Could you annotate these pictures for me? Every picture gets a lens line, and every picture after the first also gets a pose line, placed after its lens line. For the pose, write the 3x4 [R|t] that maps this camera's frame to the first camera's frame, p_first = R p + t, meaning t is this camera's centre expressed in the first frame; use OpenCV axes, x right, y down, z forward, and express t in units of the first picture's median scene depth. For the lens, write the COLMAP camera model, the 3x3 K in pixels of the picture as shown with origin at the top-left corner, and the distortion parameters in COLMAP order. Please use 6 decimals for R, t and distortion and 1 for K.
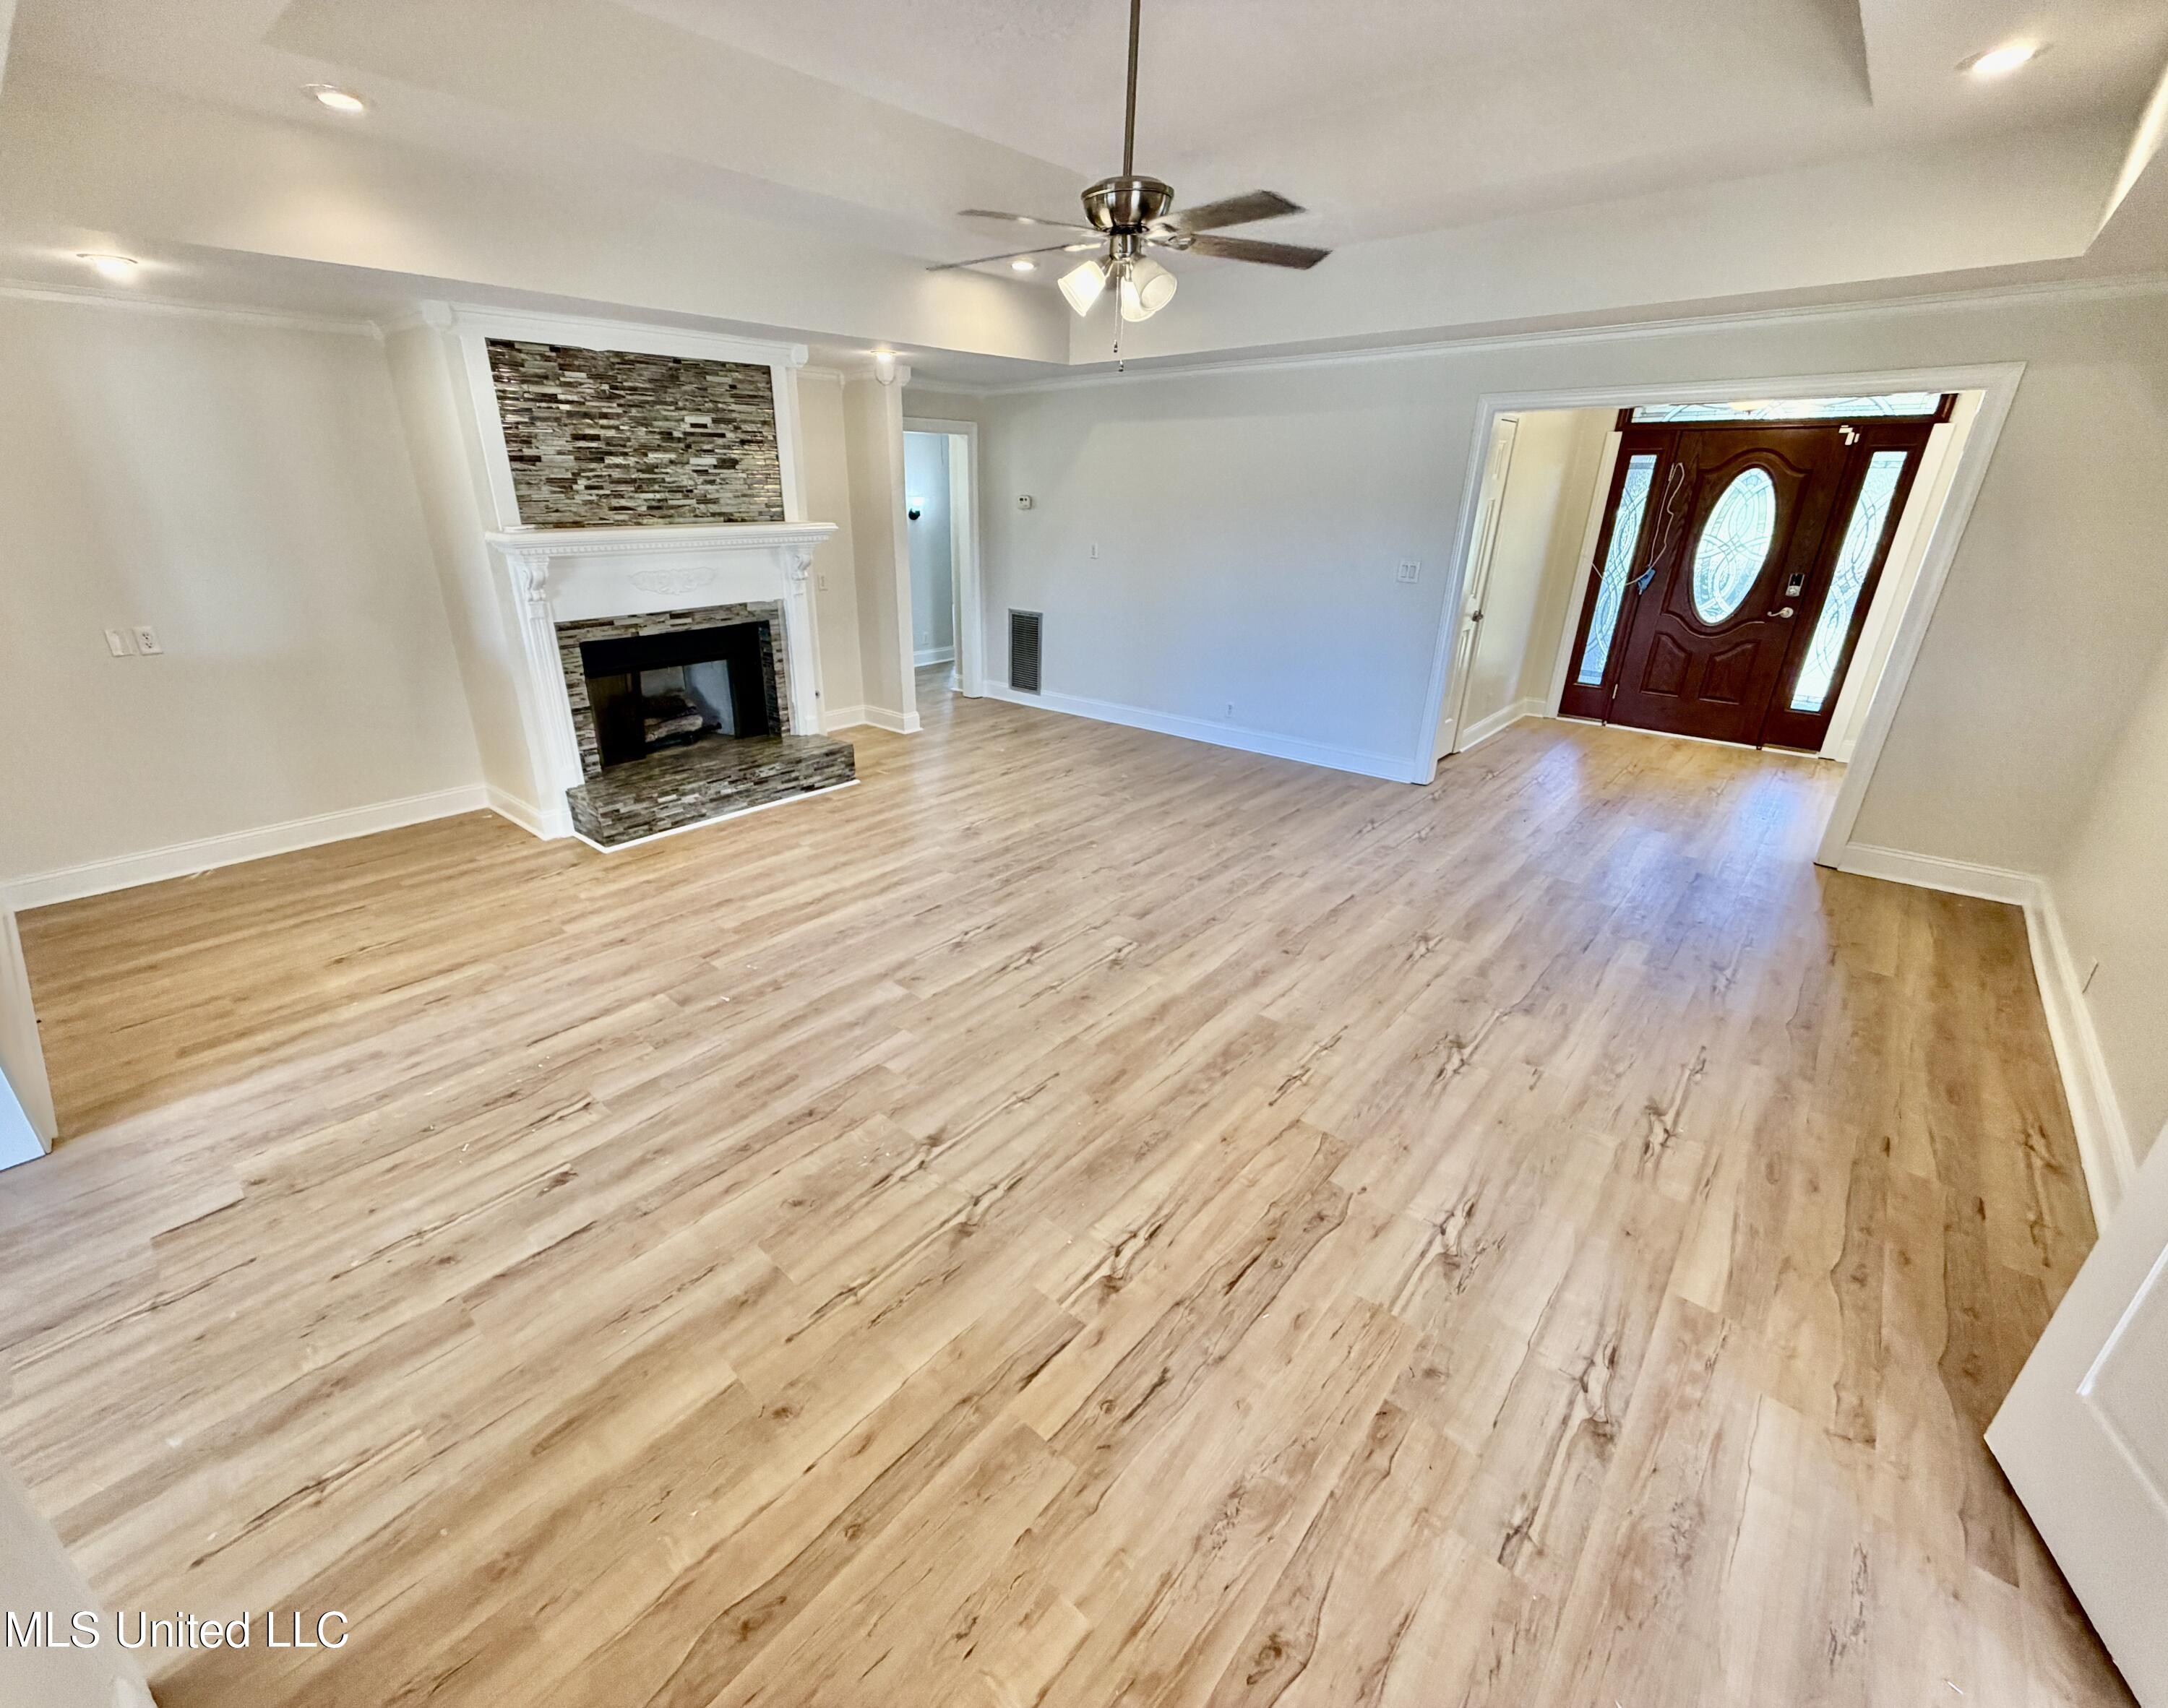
lens RADIAL K [[915.0, 0, 1018.8], [0, 915.0, 853.7], [0, 0, 1]] dist [0.002093, 0.000304]
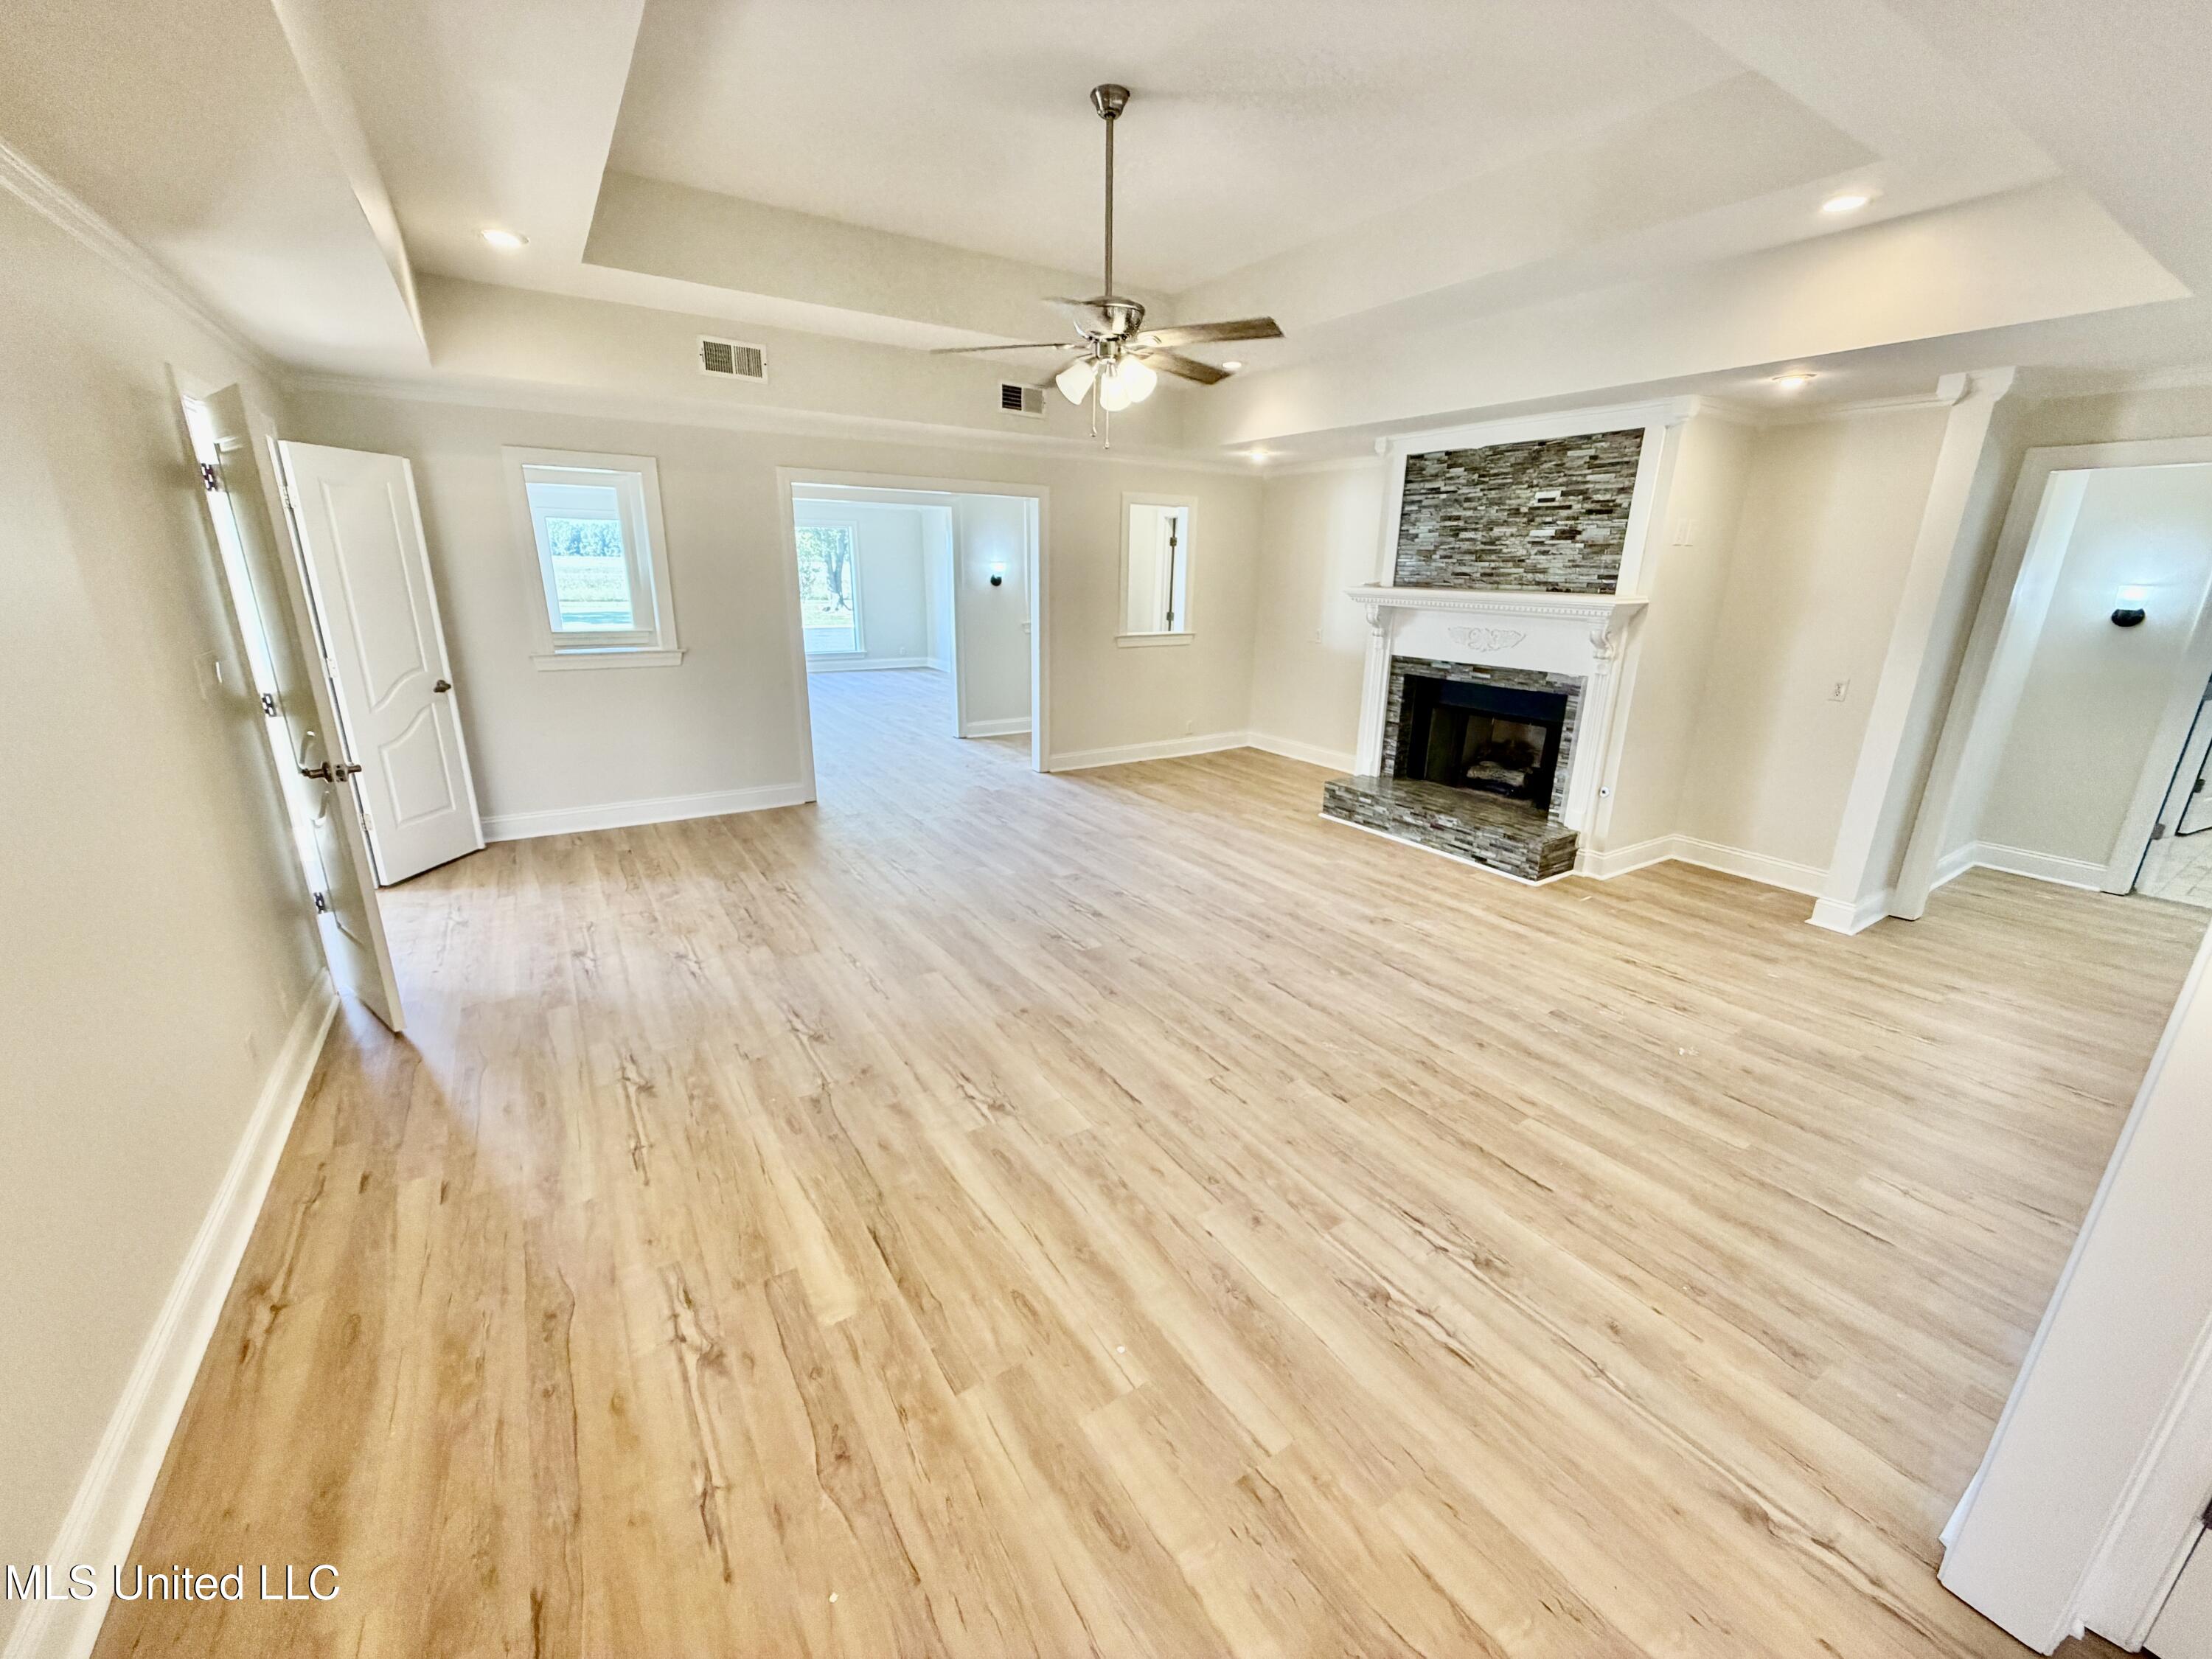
lens RADIAL K [[882.4, 0, 1103.0], [0, 882.4, 831.4], [0, 0, 1]] dist [0.002168, -0.000161]
pose [[-0.256776, 0.276364, -0.926115, 0.833177], [-0.377609, 0.853389, 0.359358, -0.322549], [0.889650, 0.441984, -0.114772, 0.849671]]
